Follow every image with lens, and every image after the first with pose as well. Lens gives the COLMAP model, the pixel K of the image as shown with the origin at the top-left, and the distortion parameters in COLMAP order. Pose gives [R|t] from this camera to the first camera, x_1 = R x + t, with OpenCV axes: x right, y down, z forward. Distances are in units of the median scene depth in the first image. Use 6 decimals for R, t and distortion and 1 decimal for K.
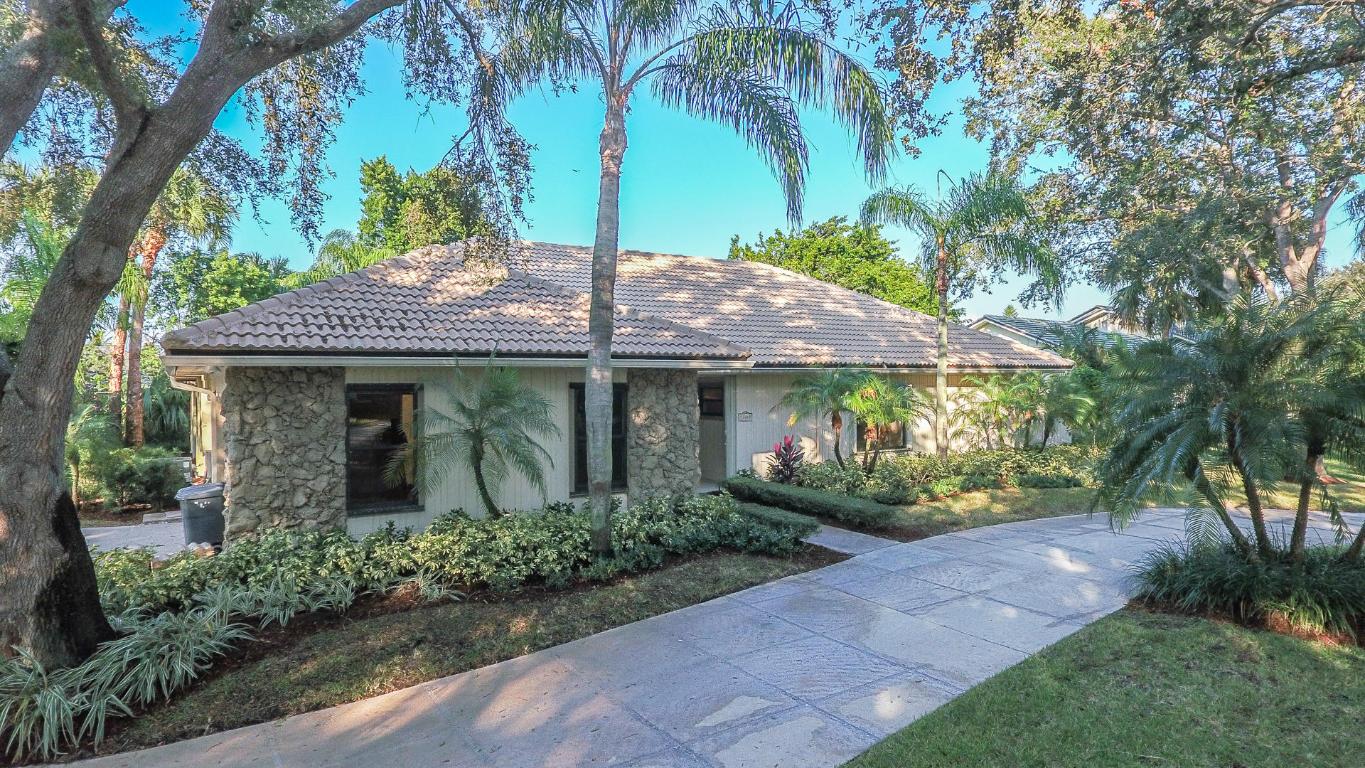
lens RADIAL K [[717.4, 0, 681.8], [0, 717.4, 381.7], [0, 0, 1]] dist [0.001399, 0.000849]
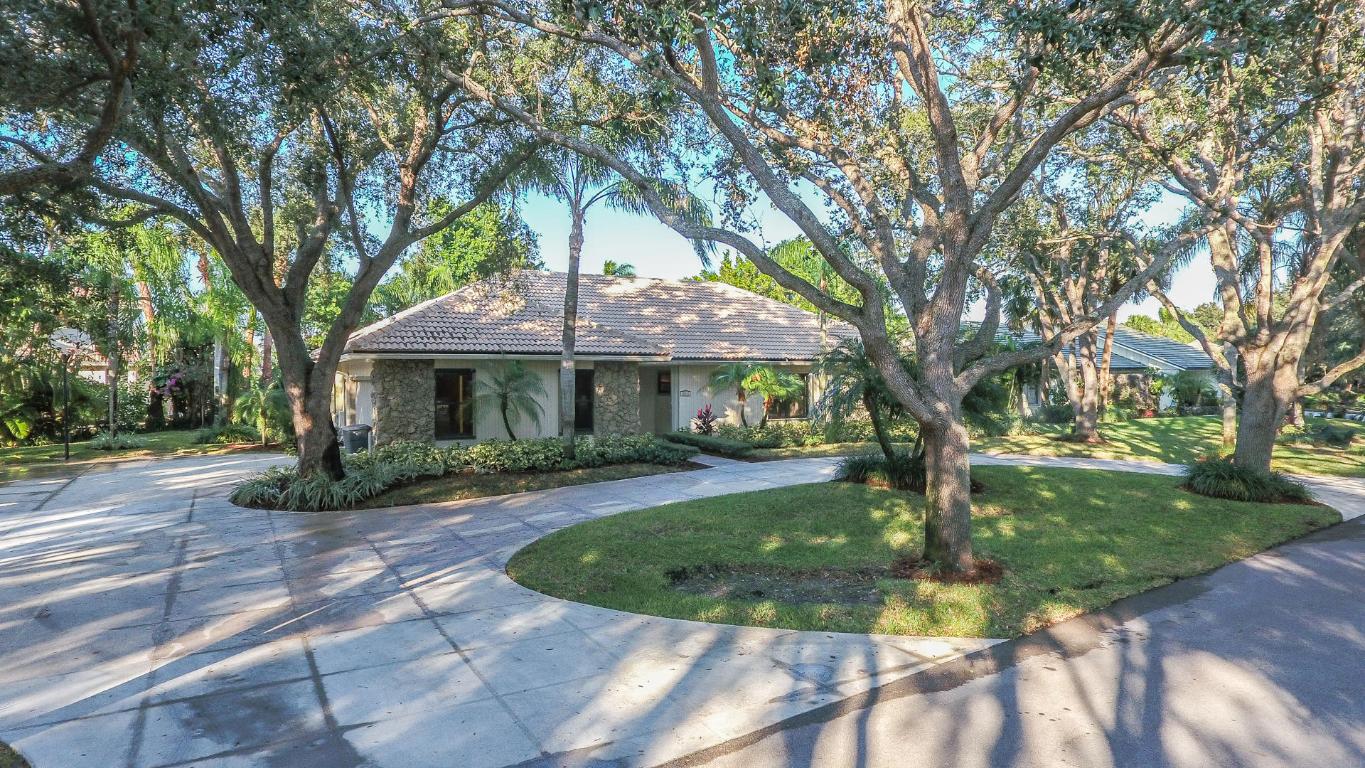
lens RADIAL K [[717.4, 0, 683.3], [0, 717.4, 384.8], [0, 0, 1]] dist [0.001399, 0.000849]
pose [[0.998458, 0.005319, -0.055255, 0.268782], [-0.004562, 0.999894, 0.013815, 0.016252], [0.055323, -0.013542, 0.998377, -0.795710]]
